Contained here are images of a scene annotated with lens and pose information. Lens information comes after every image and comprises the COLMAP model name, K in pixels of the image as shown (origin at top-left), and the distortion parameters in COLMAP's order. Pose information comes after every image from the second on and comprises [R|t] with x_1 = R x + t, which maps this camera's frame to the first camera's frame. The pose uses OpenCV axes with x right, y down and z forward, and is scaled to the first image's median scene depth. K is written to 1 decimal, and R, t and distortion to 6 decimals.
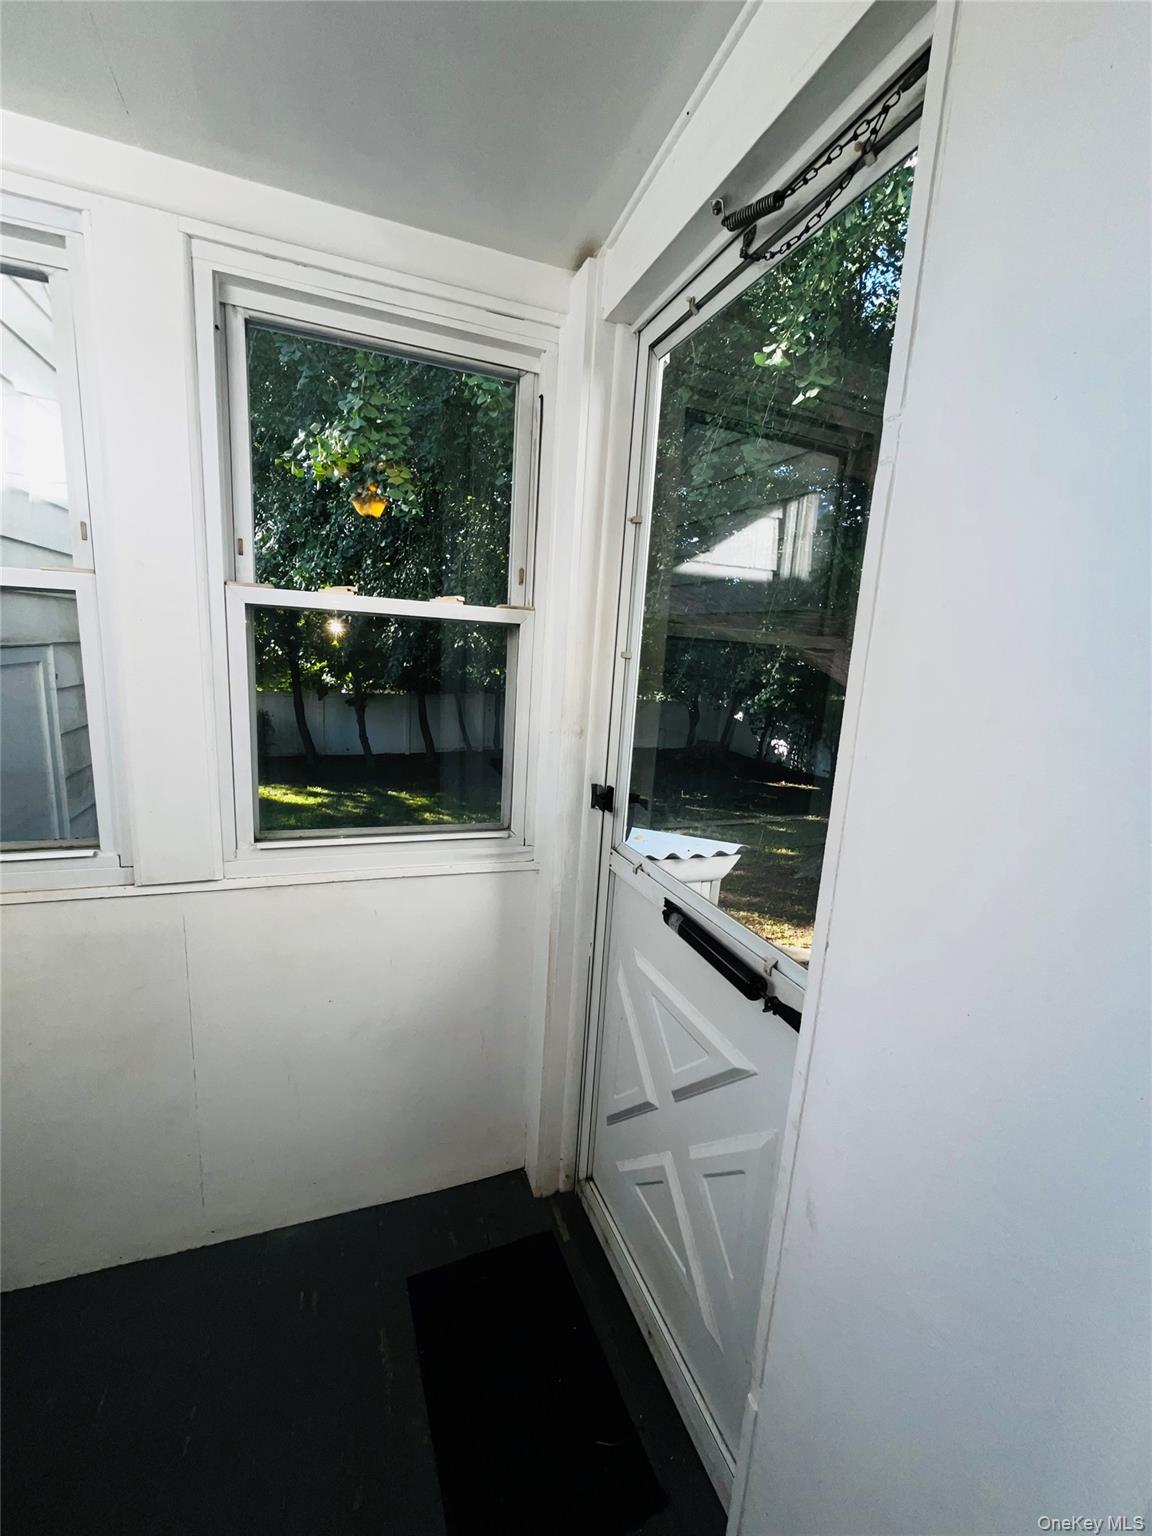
lens RADIAL K [[622.3, 0, 573.6], [0, 622.3, 766.3], [0, 0, 1]] dist [-0.003264, -0.000903]
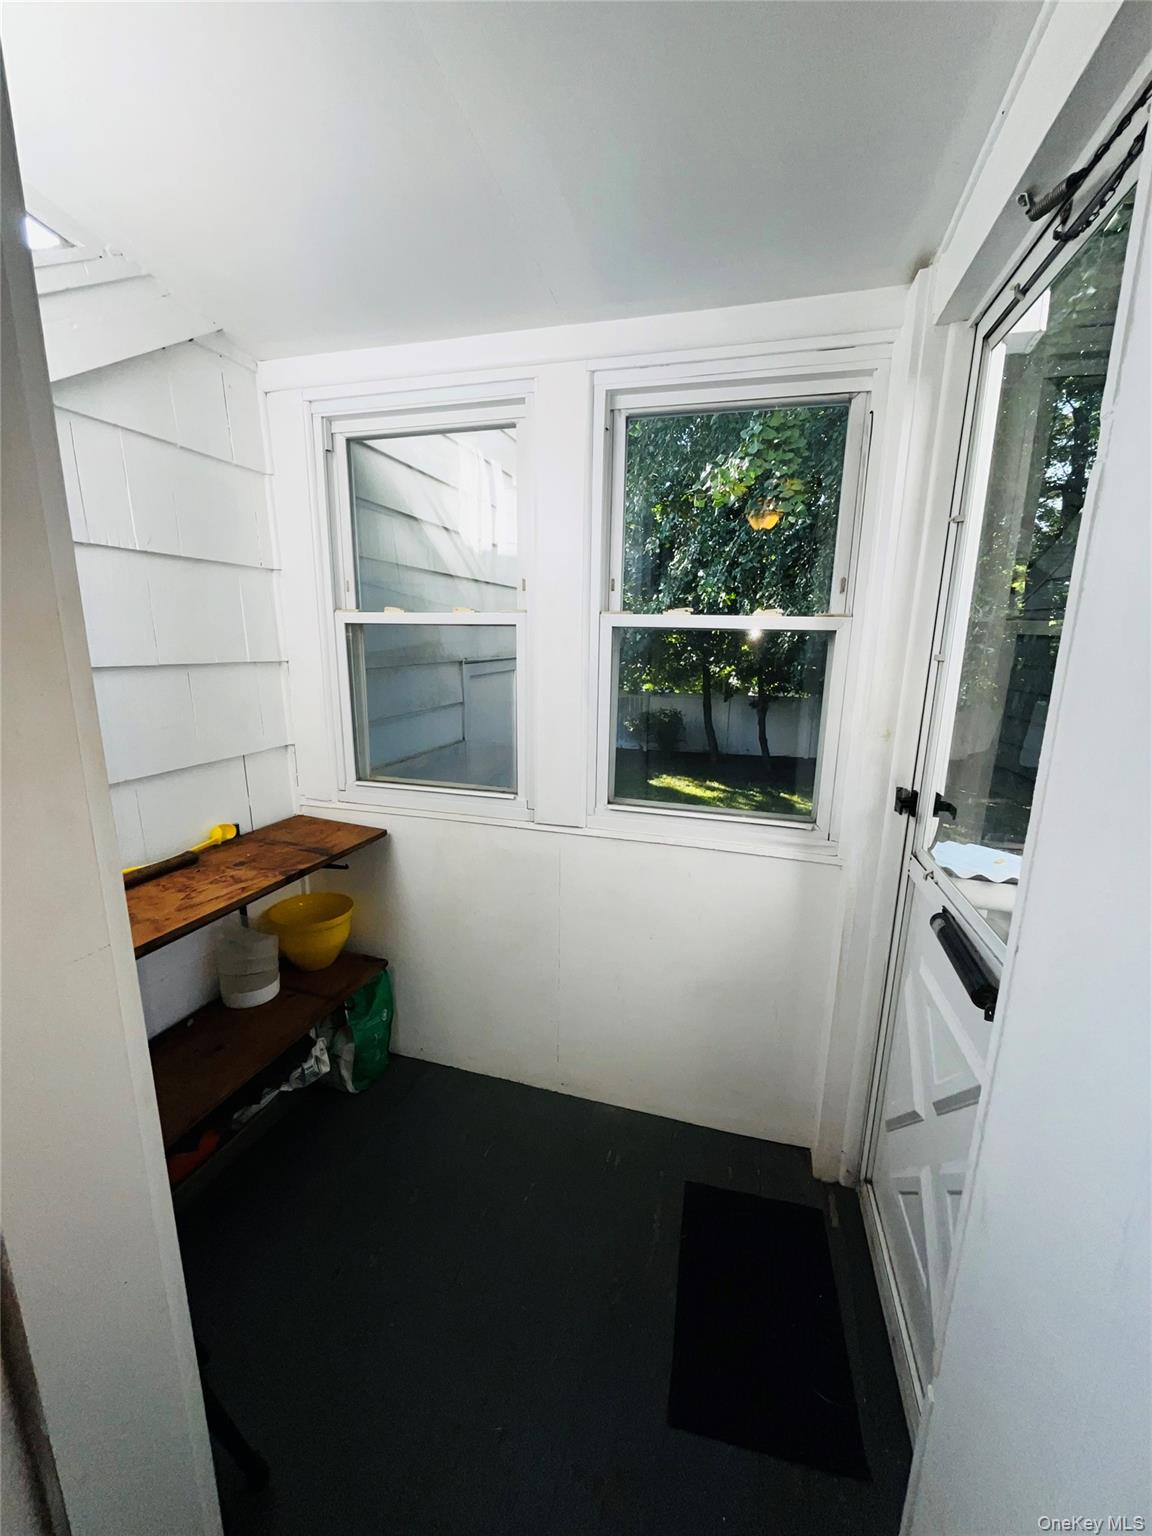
lens RADIAL K [[622.3, 0, 575.0], [0, 622.3, 771.9], [0, 0, 1]] dist [-0.003264, -0.000903]
pose [[0.802042, 0.085838, -0.591067, 0.200865], [-0.083841, 0.996001, 0.030878, 0.016401], [0.591354, 0.024790, 0.806031, -0.114821]]
